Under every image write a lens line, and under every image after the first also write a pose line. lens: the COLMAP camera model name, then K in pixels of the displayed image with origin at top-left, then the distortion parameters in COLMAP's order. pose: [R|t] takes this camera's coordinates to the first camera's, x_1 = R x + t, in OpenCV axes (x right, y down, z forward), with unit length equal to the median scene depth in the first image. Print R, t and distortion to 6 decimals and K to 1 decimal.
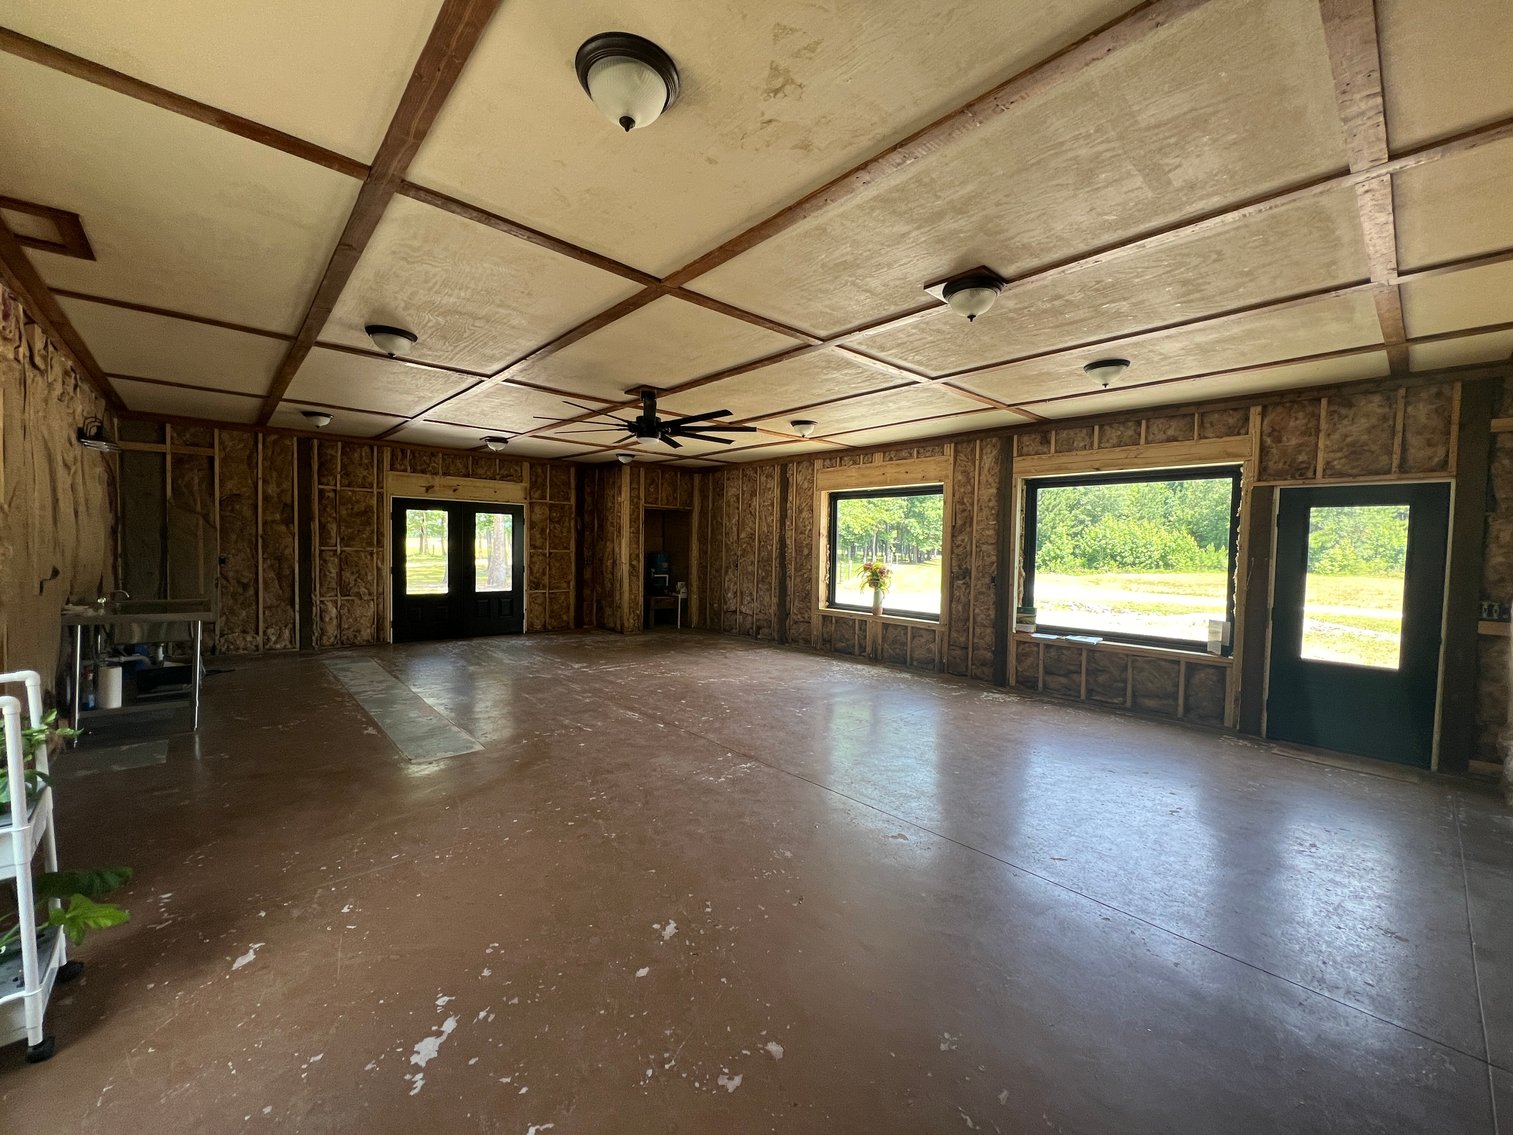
lens RADIAL K [[608.3, 0, 754.7], [0, 608.3, 569.7], [0, 0, 1]] dist [-0.000997, 0.000218]
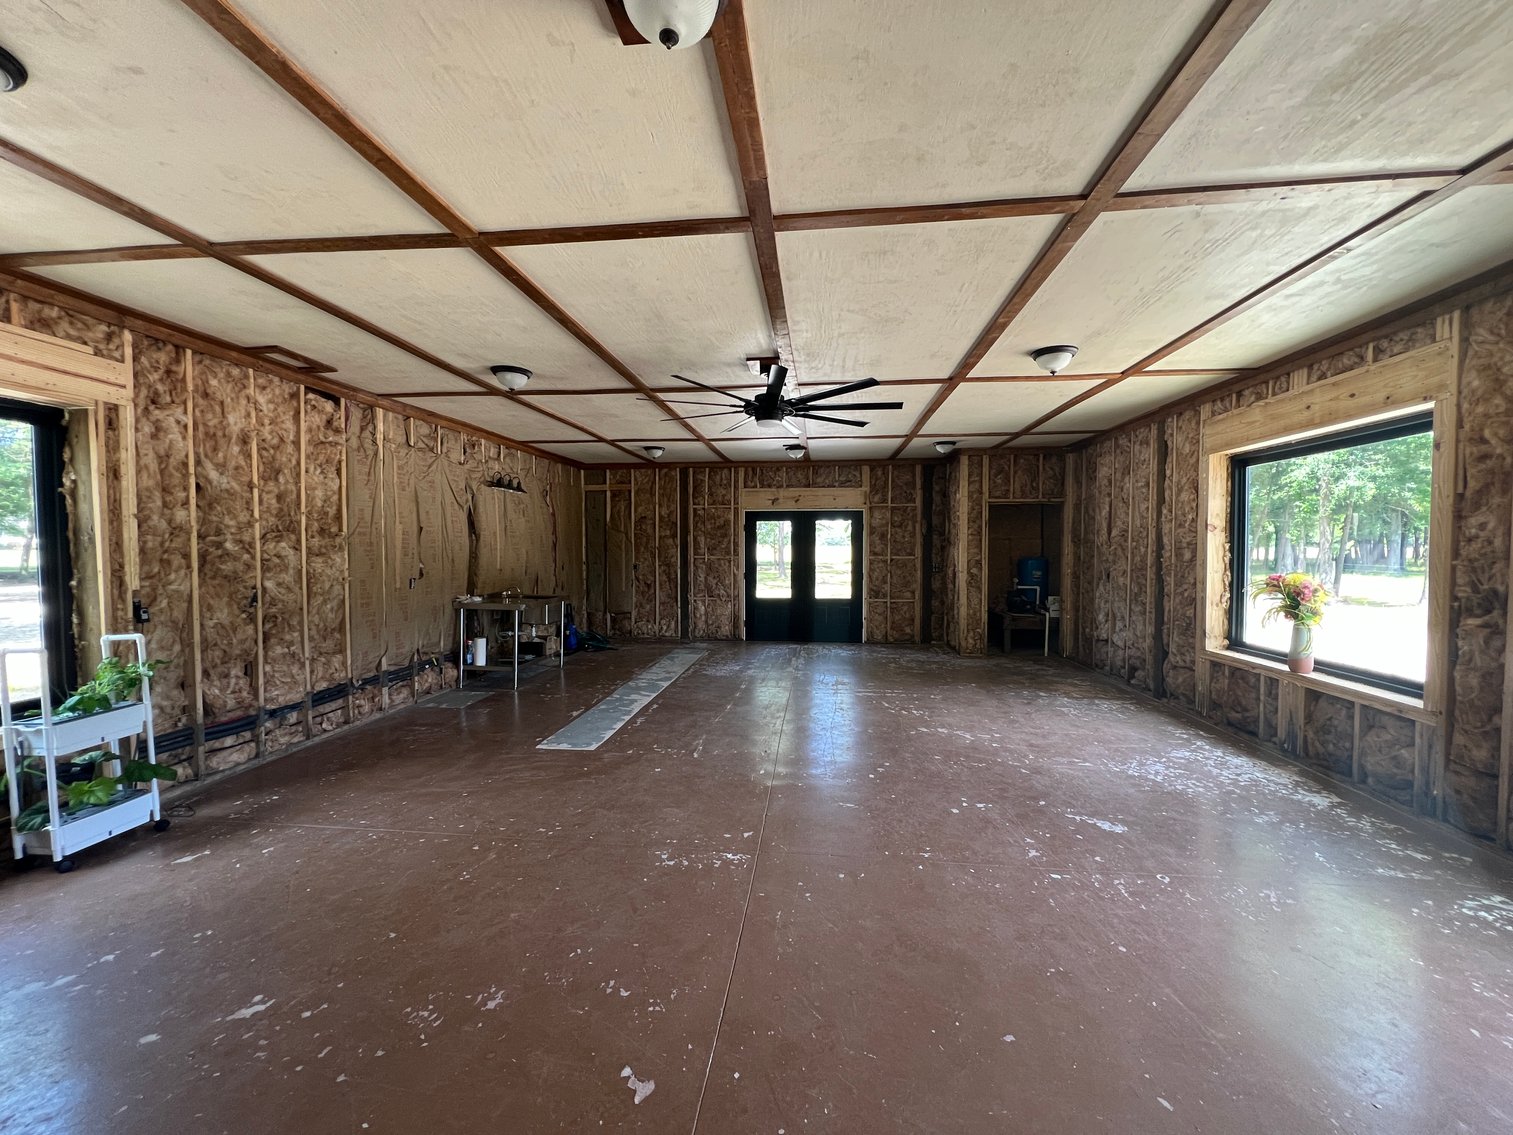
lens RADIAL K [[608.3, 0, 757.5], [0, 608.3, 567.1], [0, 0, 1]] dist [-0.000997, 0.000218]
pose [[0.665118, 0.003630, -0.746730, 0.260827], [-0.015259, 0.999845, -0.008730, -0.005678], [0.746582, 0.017201, 0.665070, 0.263443]]
